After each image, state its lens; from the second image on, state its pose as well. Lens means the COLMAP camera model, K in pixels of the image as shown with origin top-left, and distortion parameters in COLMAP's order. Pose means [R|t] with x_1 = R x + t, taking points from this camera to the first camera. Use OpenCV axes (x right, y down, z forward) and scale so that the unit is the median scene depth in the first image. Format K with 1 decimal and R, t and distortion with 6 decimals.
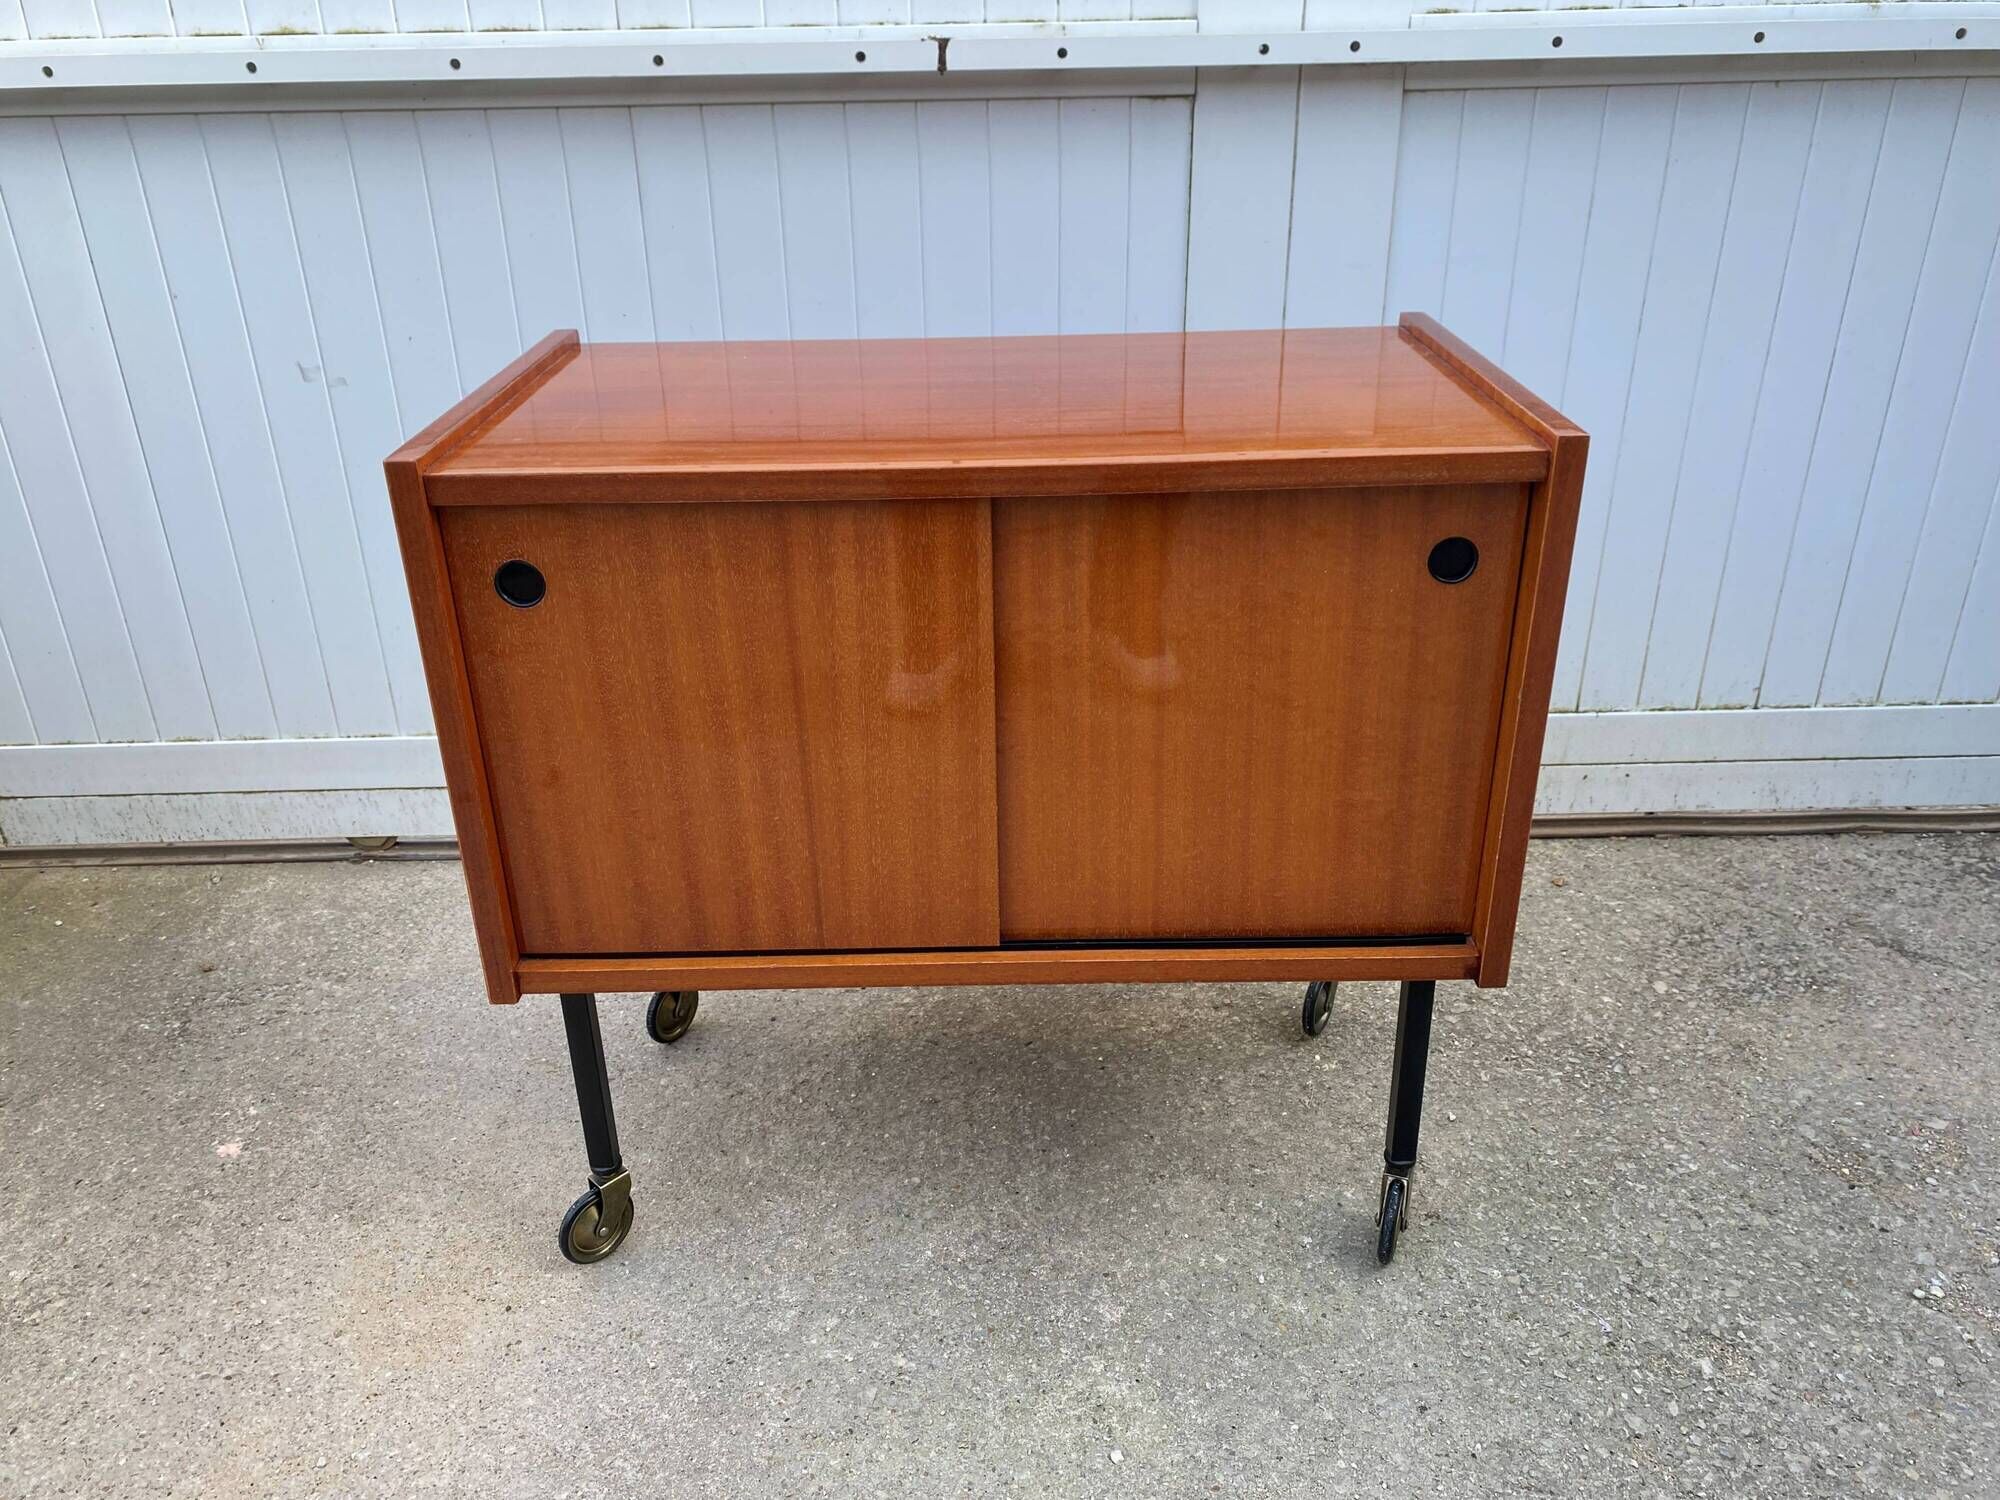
lens RADIAL K [[1527.8, 0, 988.8], [0, 1527.8, 731.1], [0, 0, 1]] dist [0.017924, -0.013730]
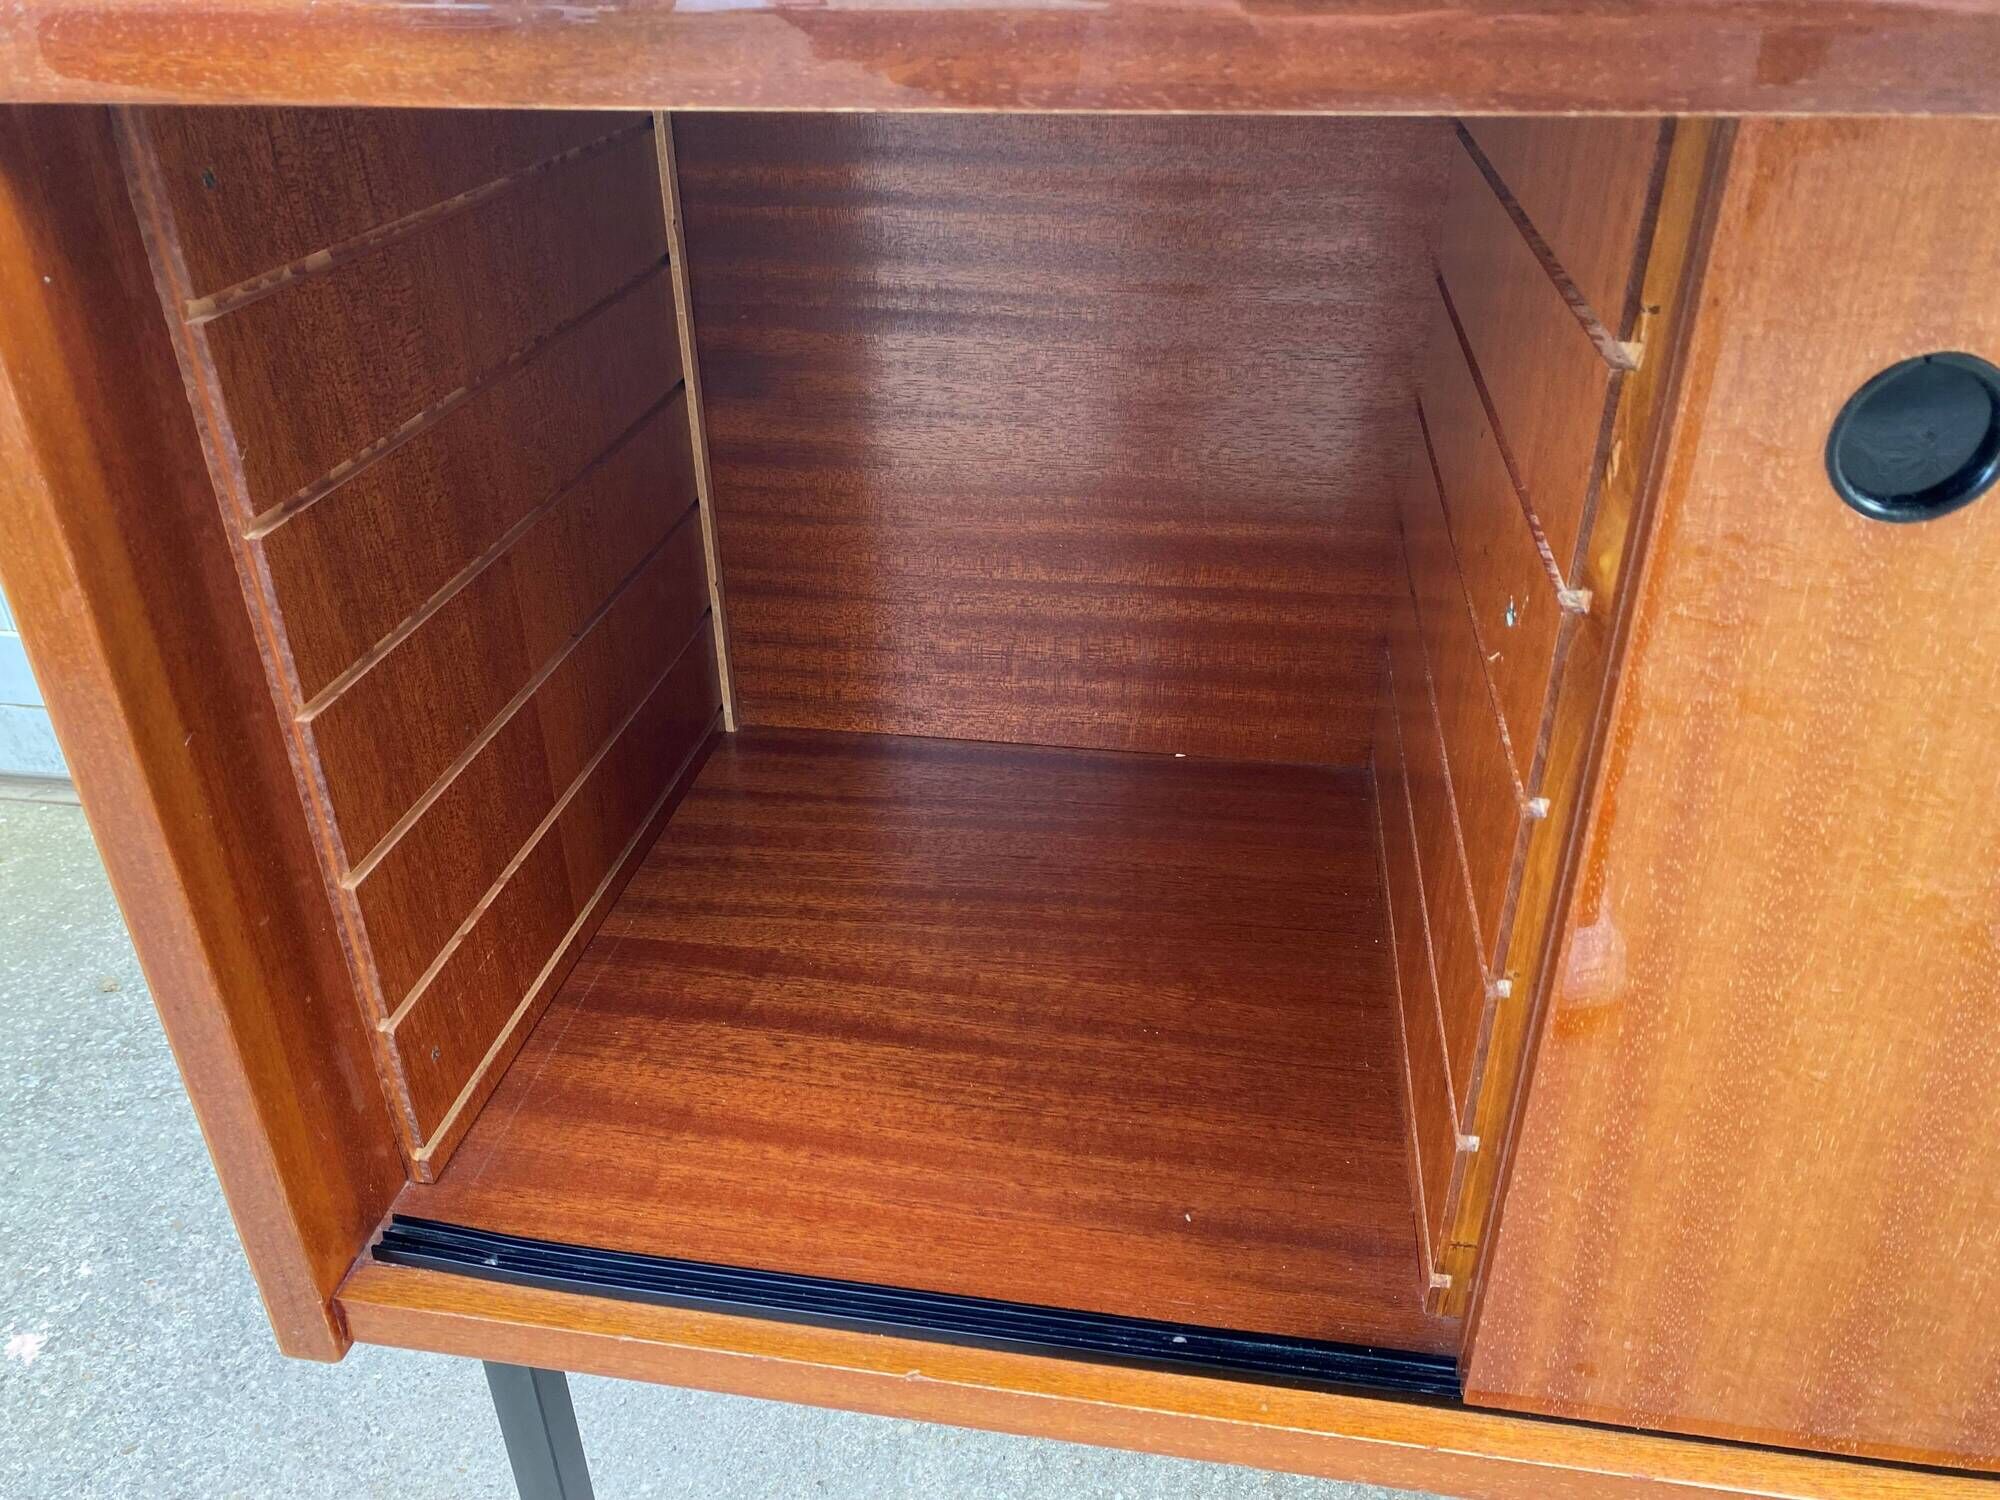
lens RADIAL K [[1527.8, 0, 970.8], [0, 1527.8, 758.0], [0, 0, 1]] dist [0.017924, -0.013730]
pose [[0.986370, 0.087233, -0.139513, -0.067308], [-0.075179, 0.993149, 0.089461, -0.039433], [0.146361, -0.077753, 0.986171, 0.494553]]
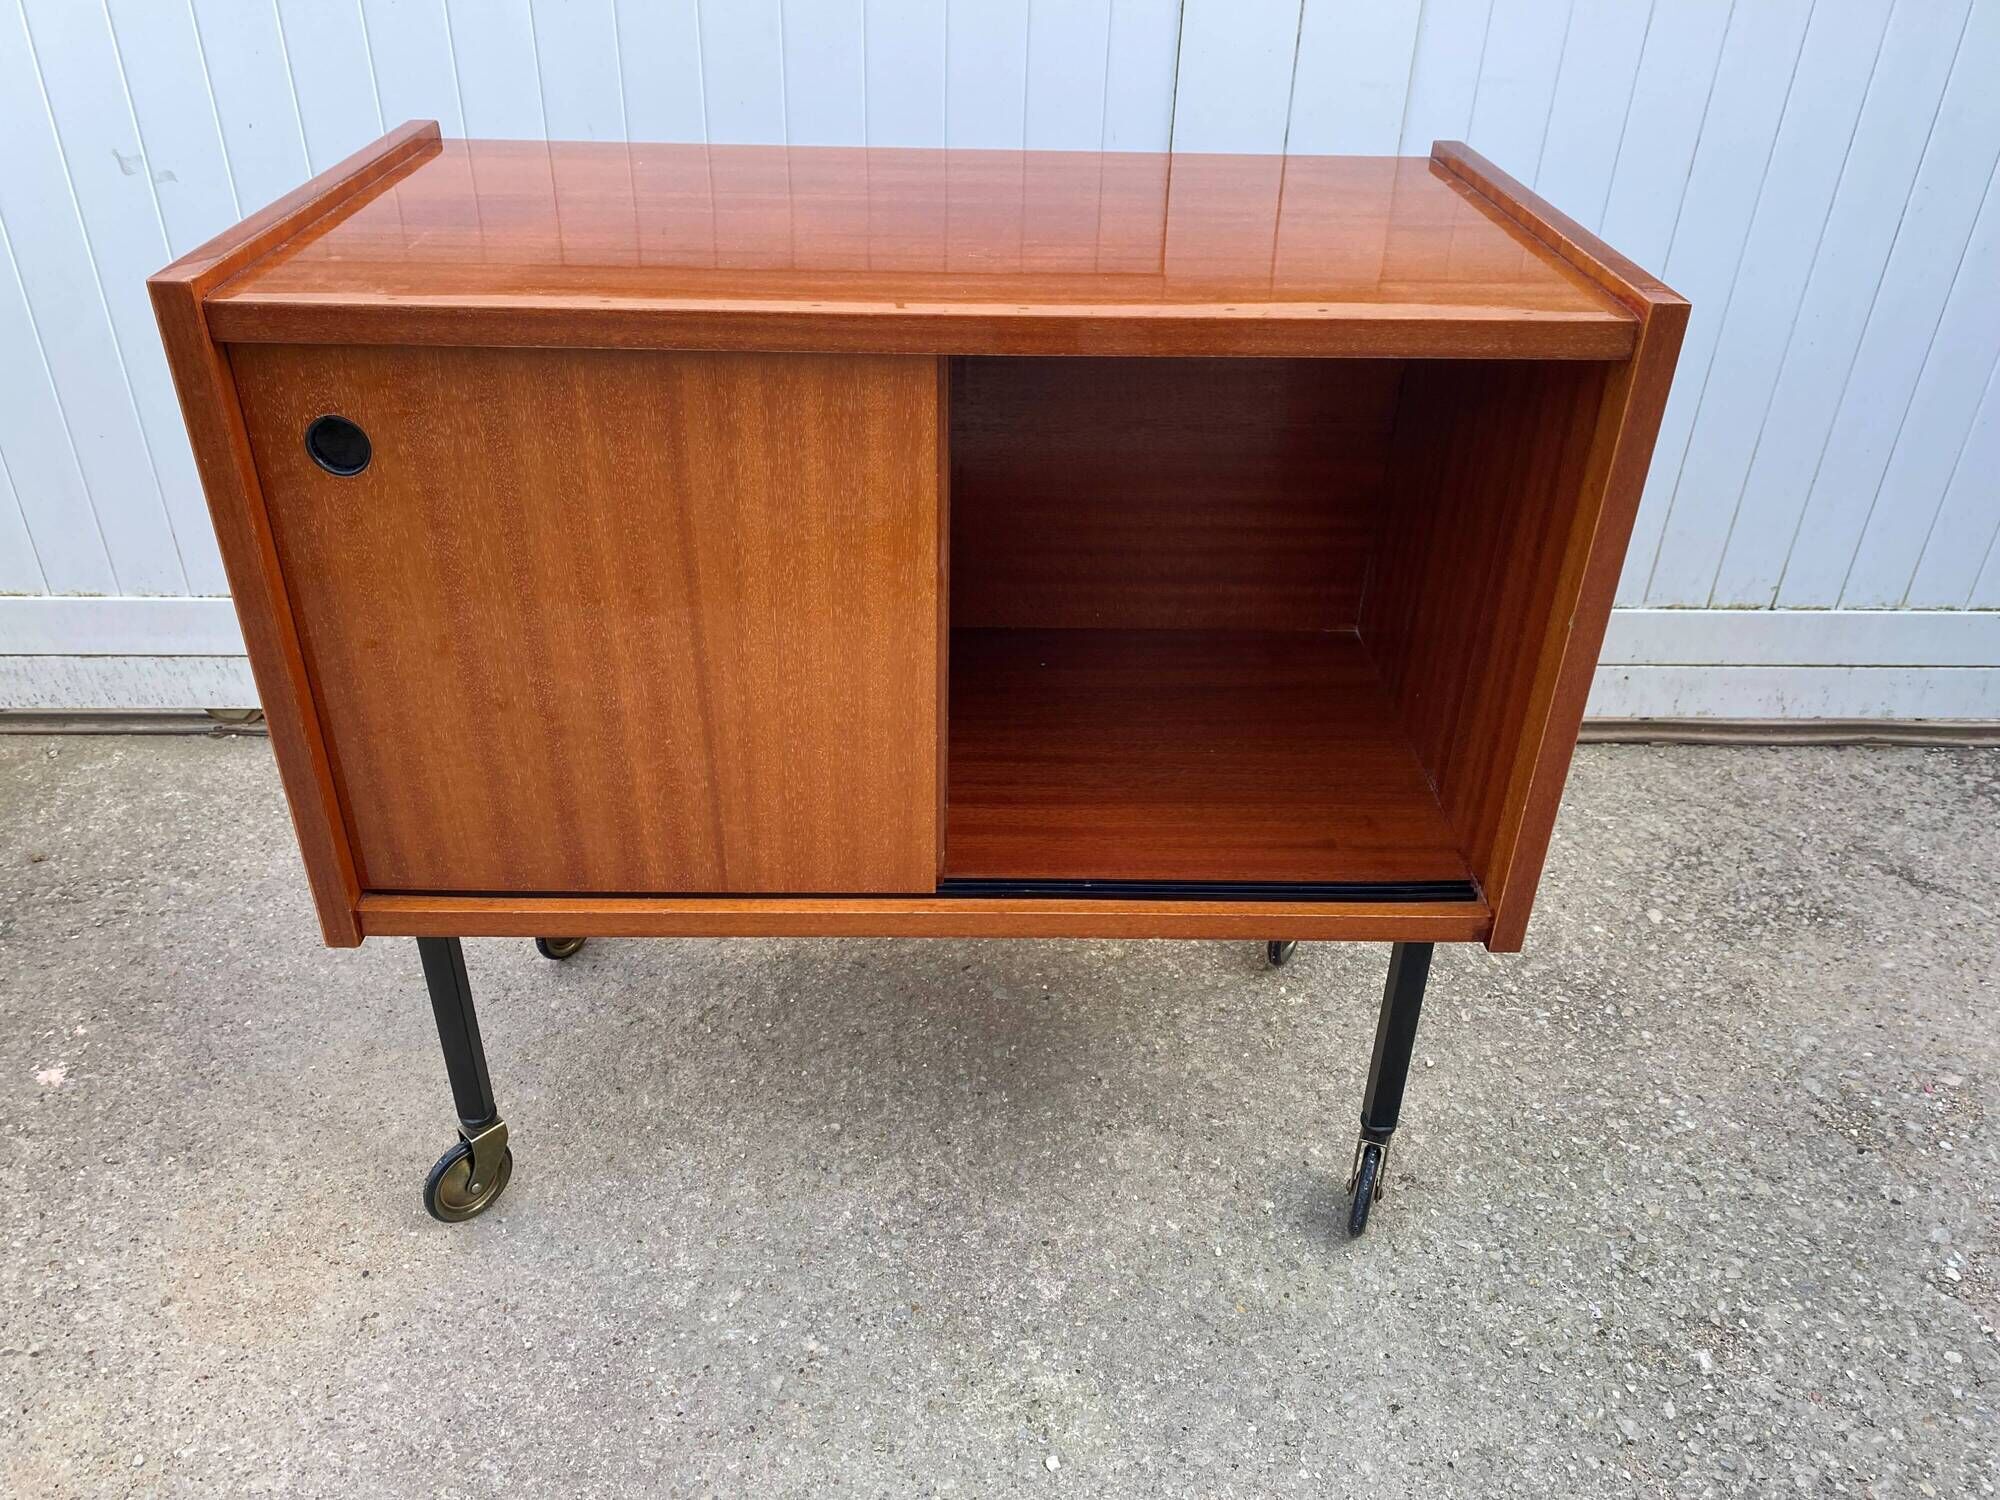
lens RADIAL K [[1527.8, 0, 990.0], [0, 1527.8, 741.9], [0, 0, 1]] dist [0.017924, -0.013730]
pose [[0.998903, 0.024809, 0.039726, 0.001378], [-0.029001, 0.993654, 0.108679, -0.028974], [-0.036778, -0.109712, 0.993283, 0.133997]]
